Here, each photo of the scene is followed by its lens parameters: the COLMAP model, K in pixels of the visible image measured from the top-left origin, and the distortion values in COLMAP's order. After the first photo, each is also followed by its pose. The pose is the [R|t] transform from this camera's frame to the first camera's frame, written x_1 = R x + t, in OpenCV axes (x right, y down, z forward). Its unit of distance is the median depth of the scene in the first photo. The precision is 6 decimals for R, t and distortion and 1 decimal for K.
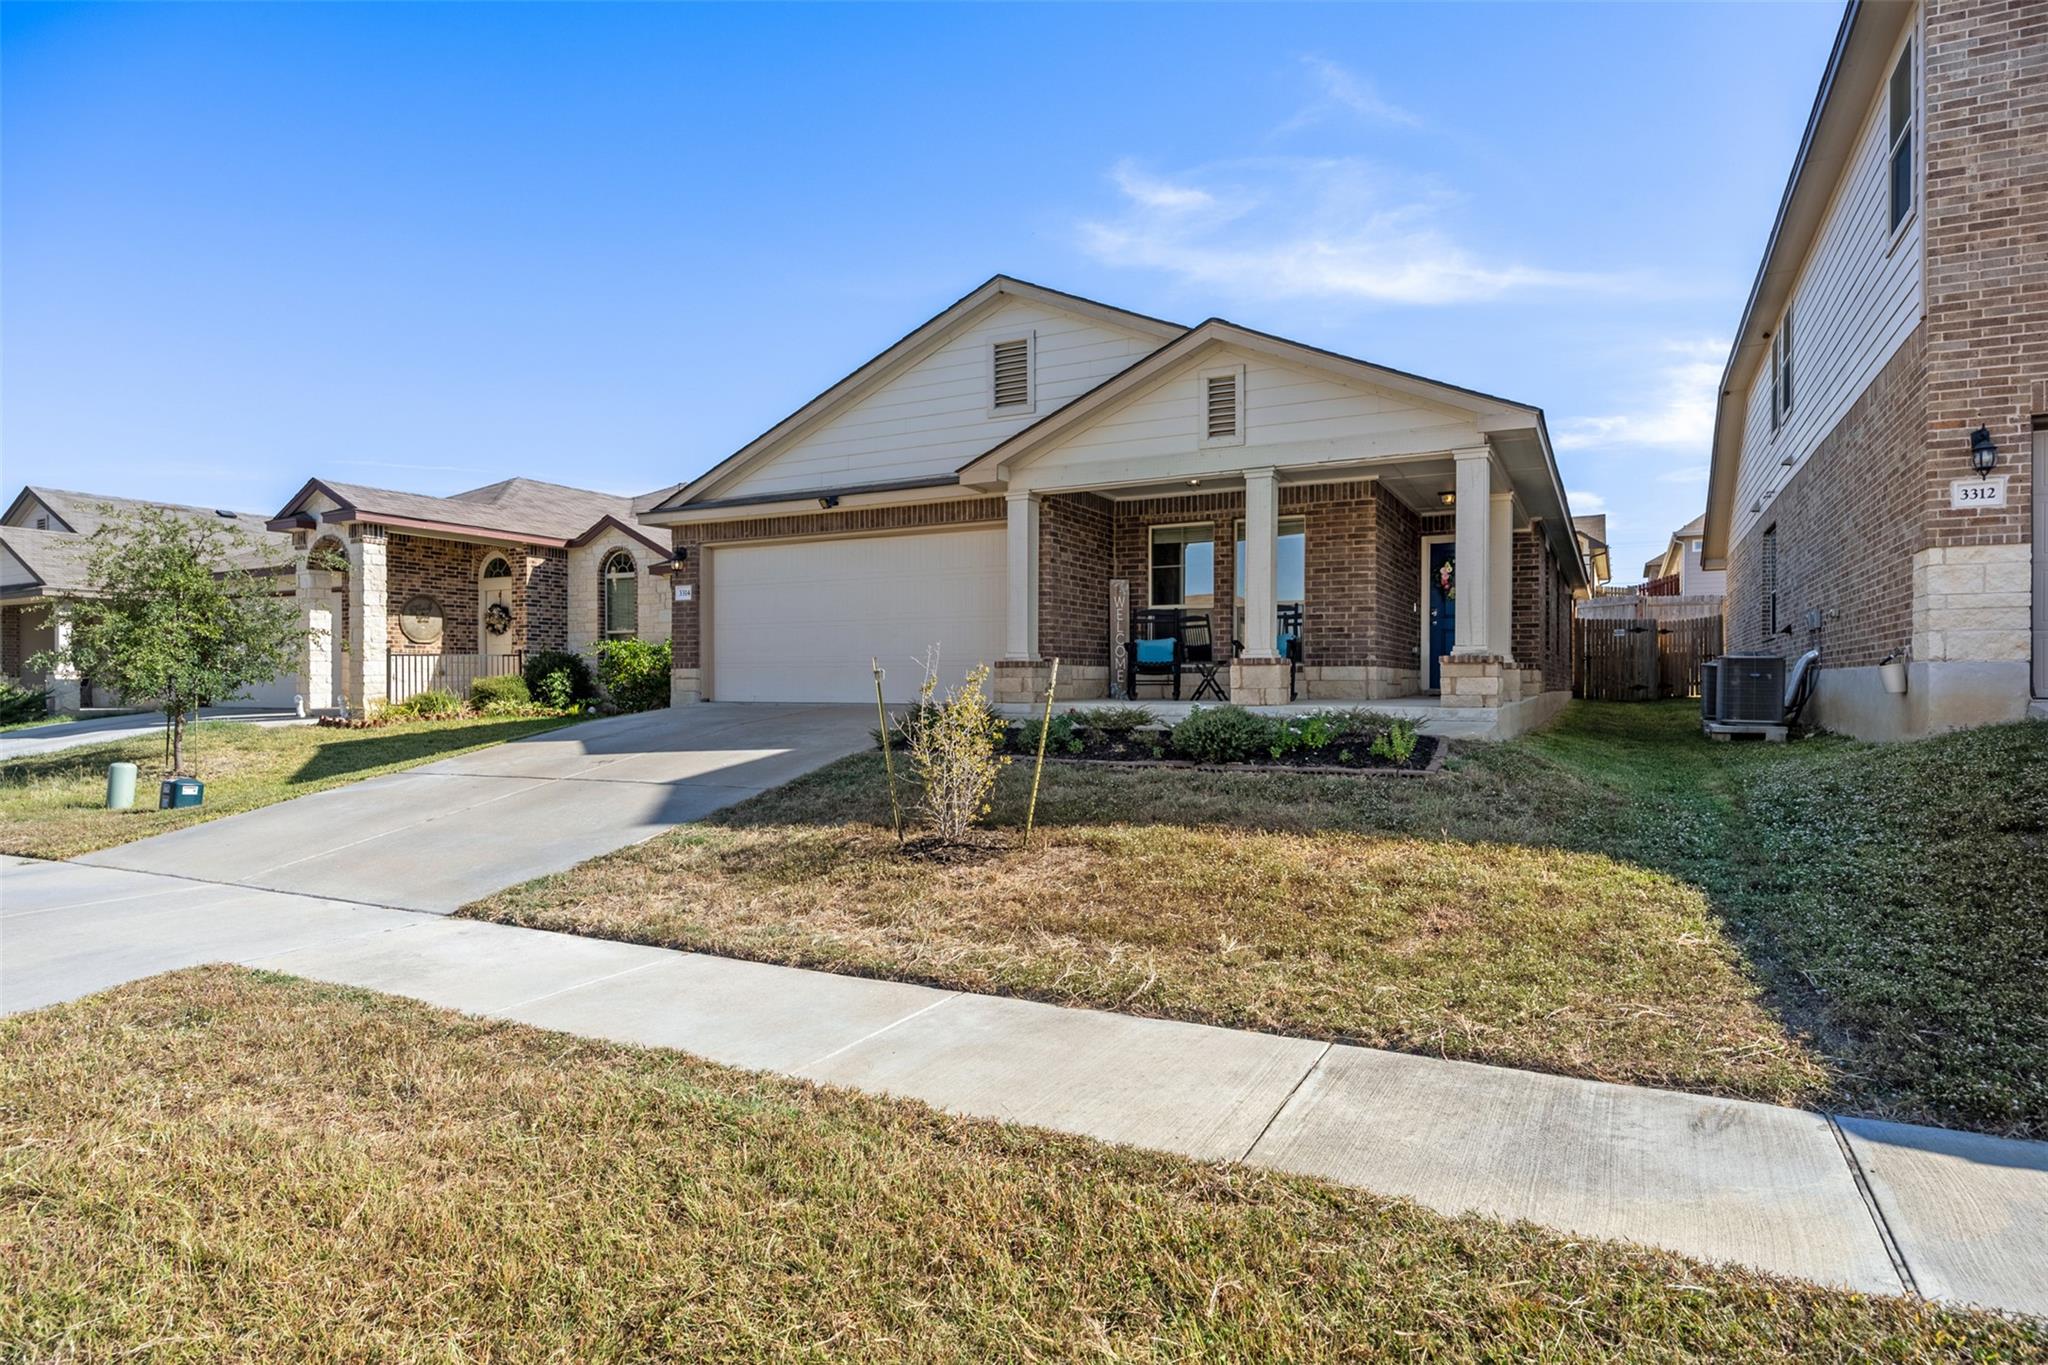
lens RADIAL K [[1098.2, 0, 1011.3], [0, 1098.2, 685.1], [0, 0, 1]] dist [0.006902, 0.000250]
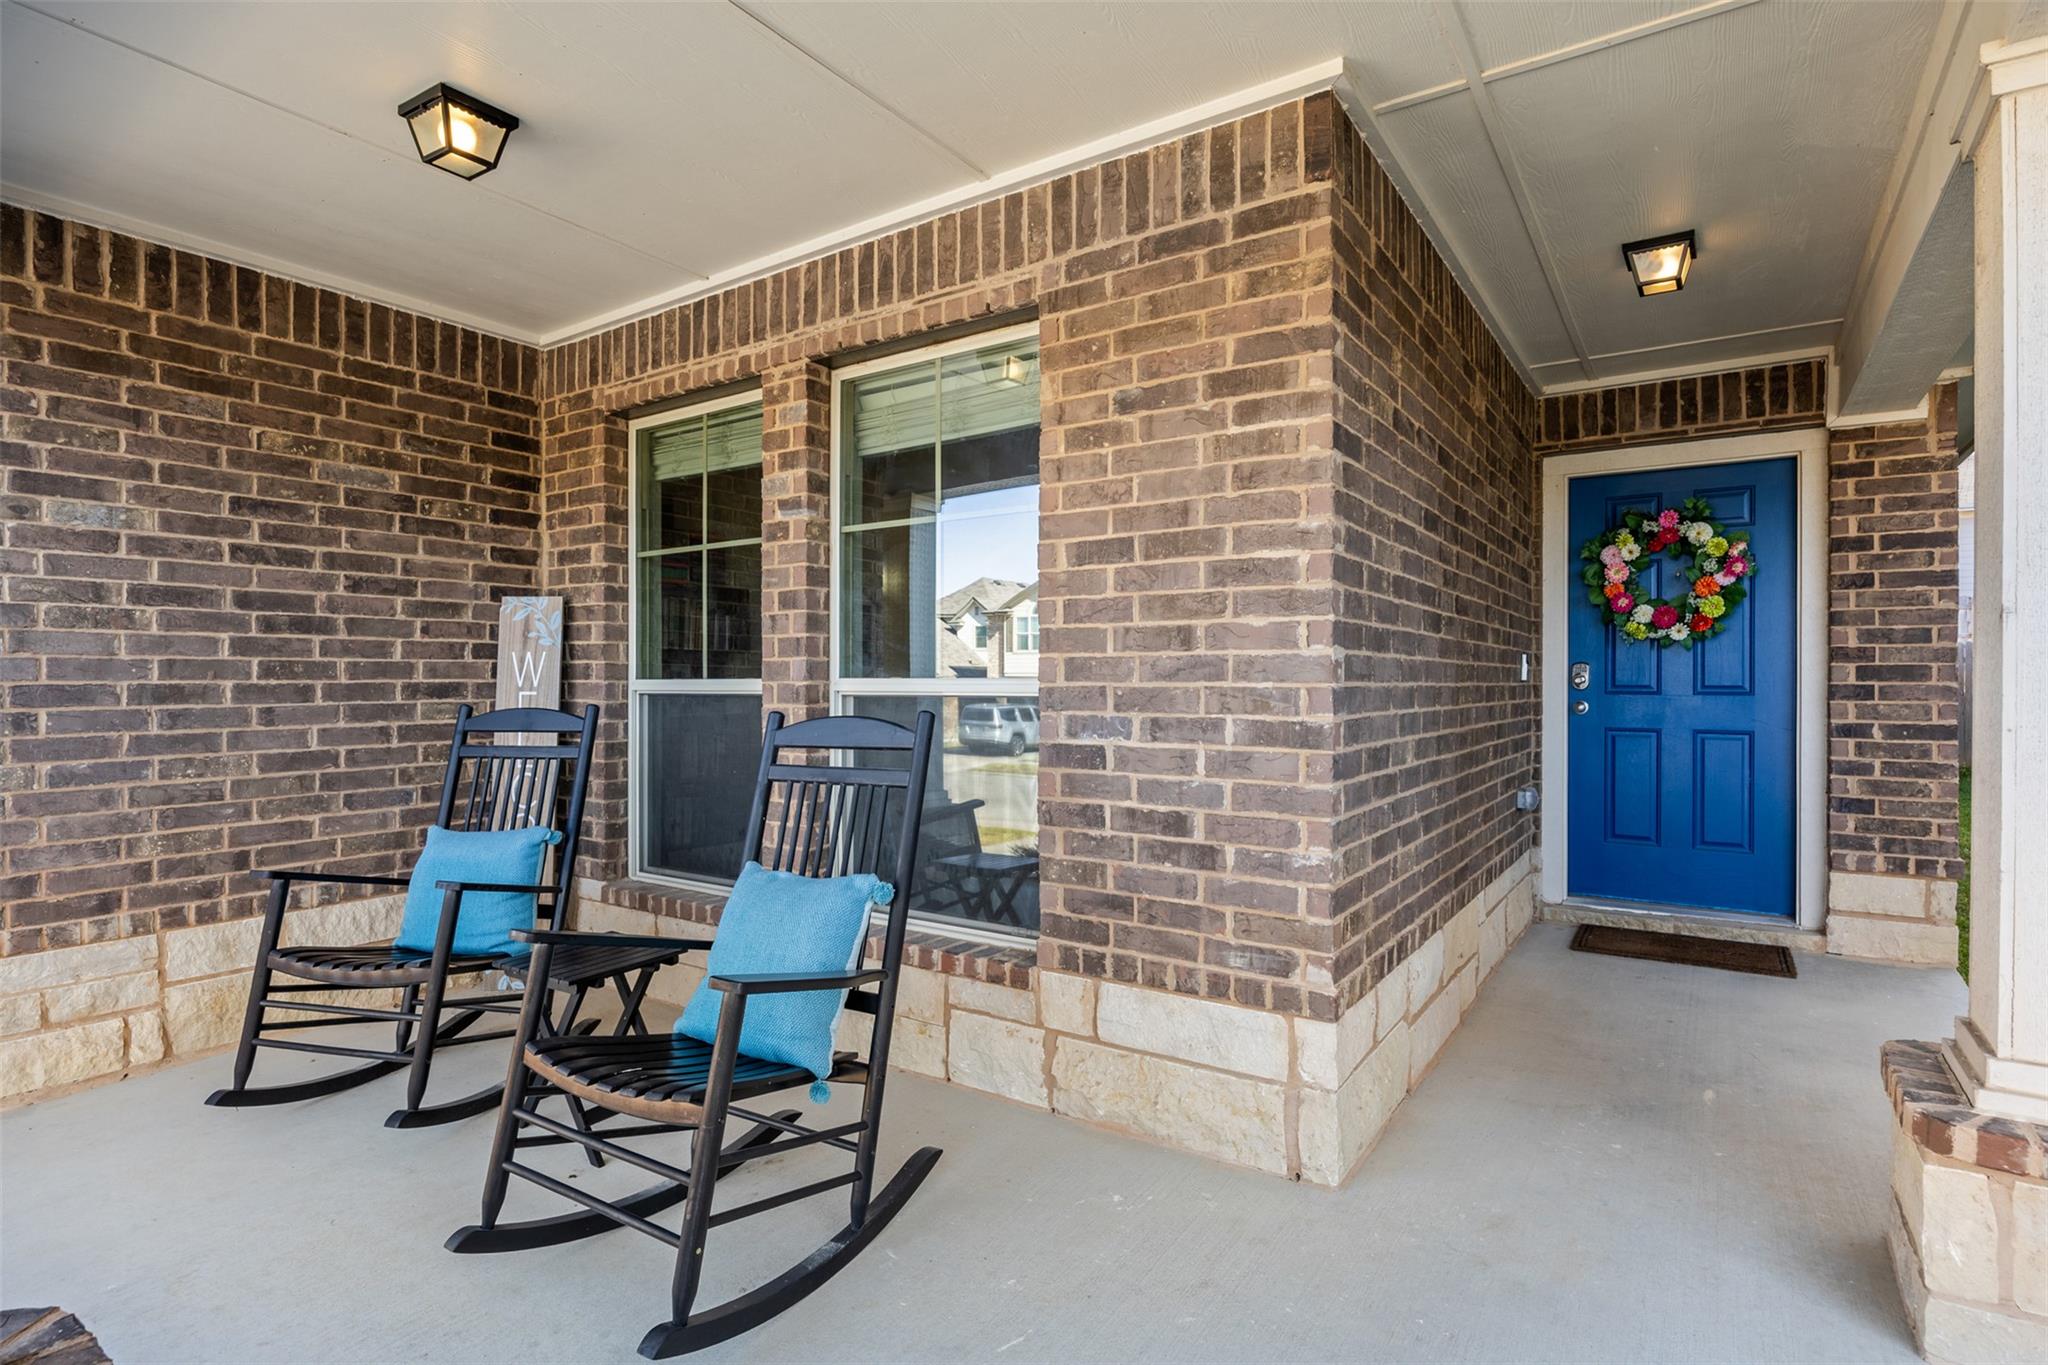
lens RADIAL K [[1030.9, 0, 1017.5], [0, 1030.9, 681.9], [0, 0, 1]] dist [-0.004489, -0.000645]
pose [[0.995398, -0.003823, -0.095750, 0.285845], [0.003897, 0.999992, 0.000593, -0.077811], [0.095747, -0.000963, 0.995405, 0.788941]]
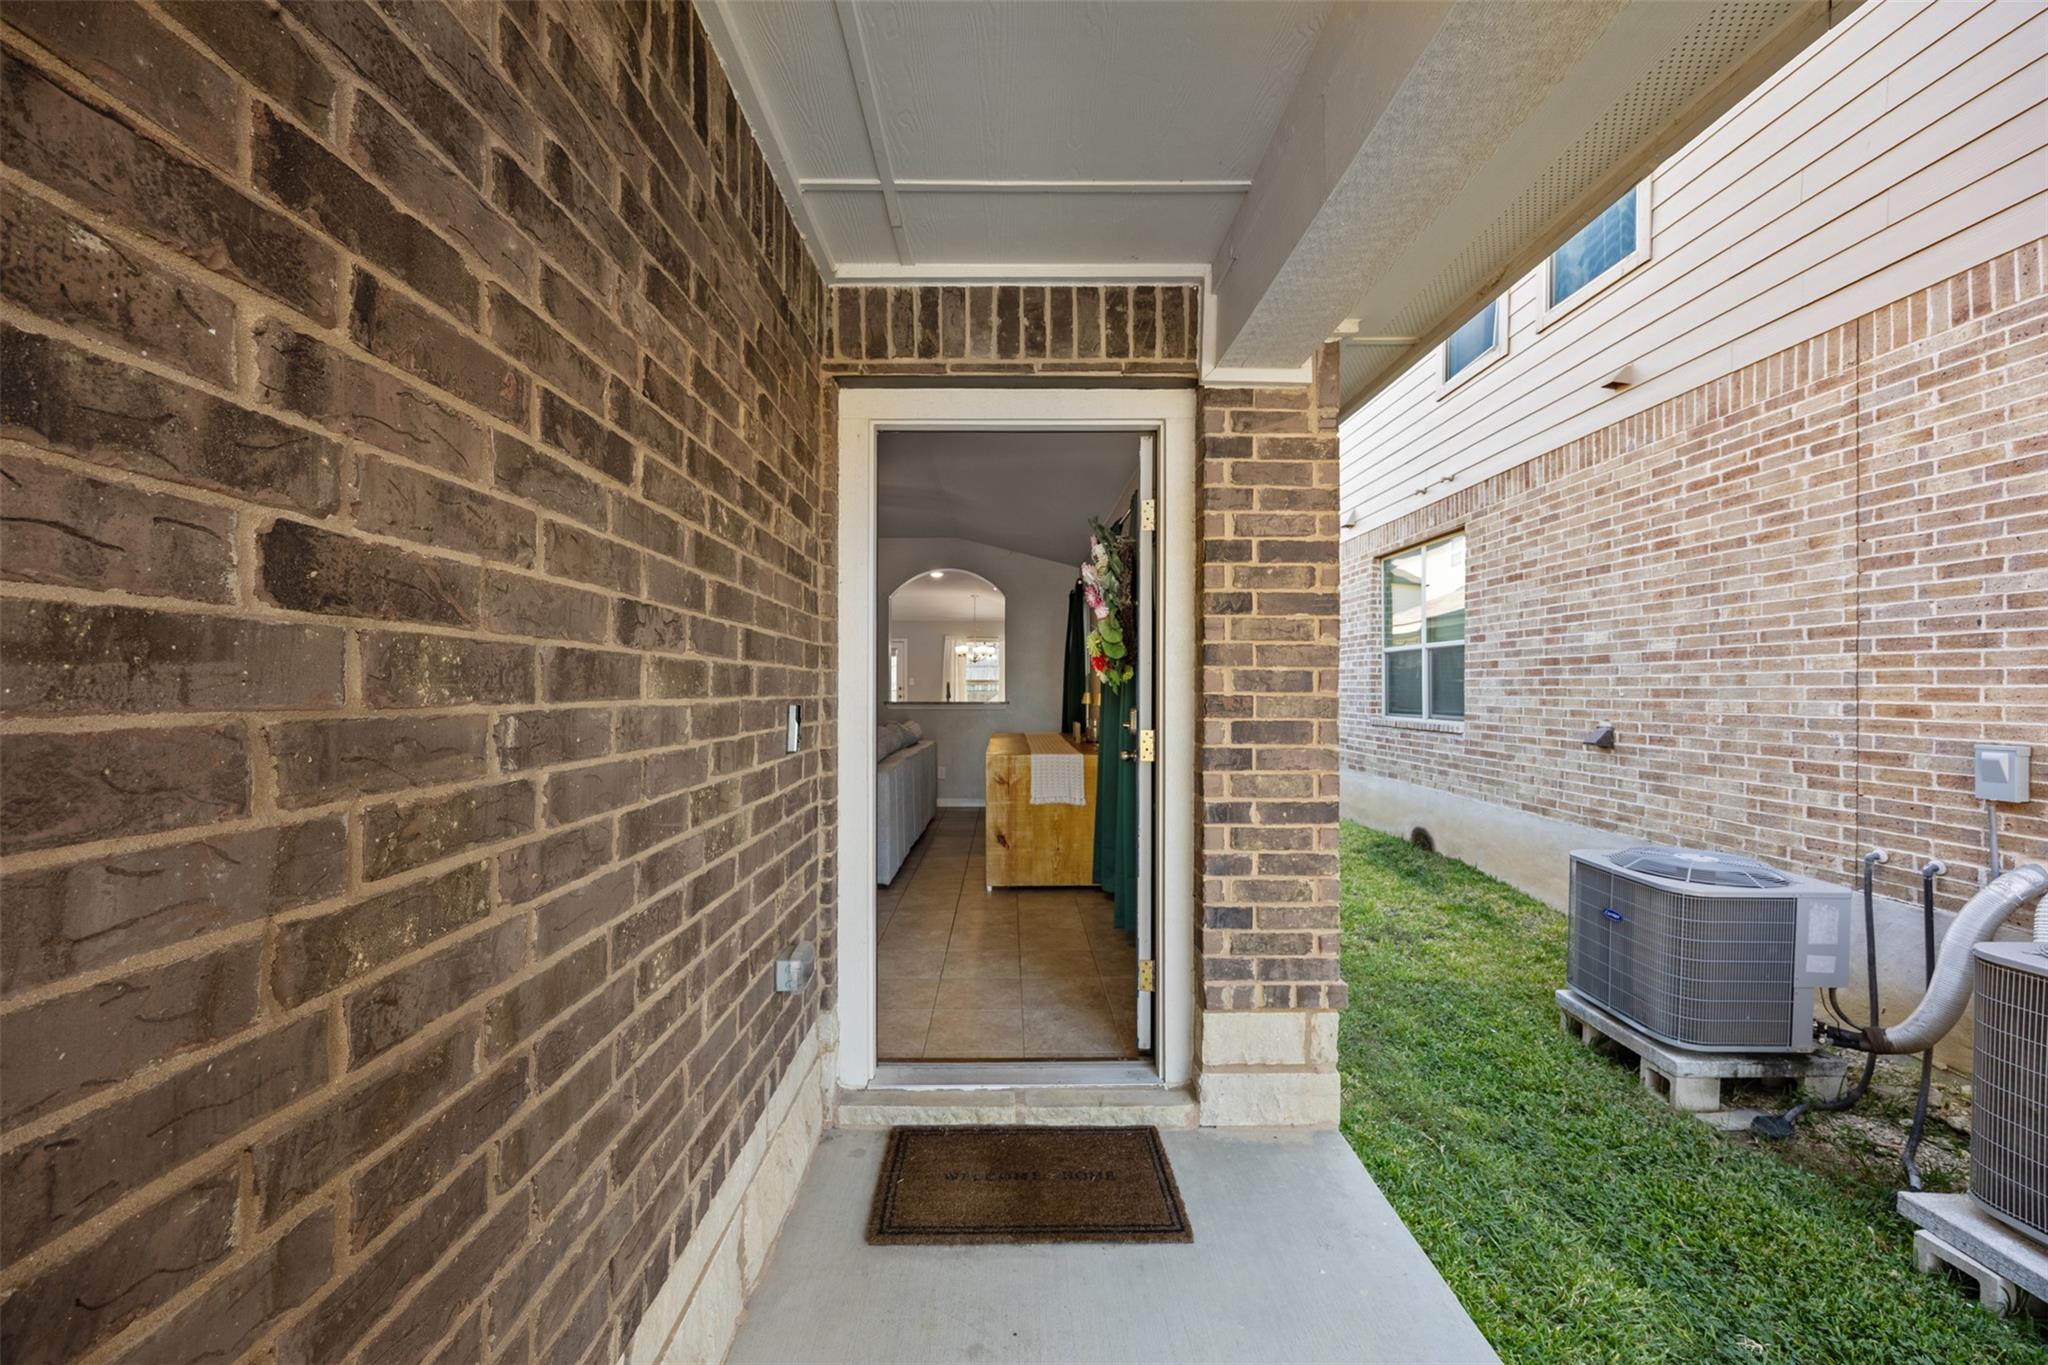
lens RADIAL K [[786.7, 0, 1012.0], [0, 786.7, 688.8], [0, 0, 1]] dist [-0.002864, 0.000130]
pose [[0.866107, -0.001766, 0.499855, 0.387693], [0.004887, 0.999976, -0.004934, -0.088644], [-0.499834, 0.006716, 0.866095, 1.010578]]
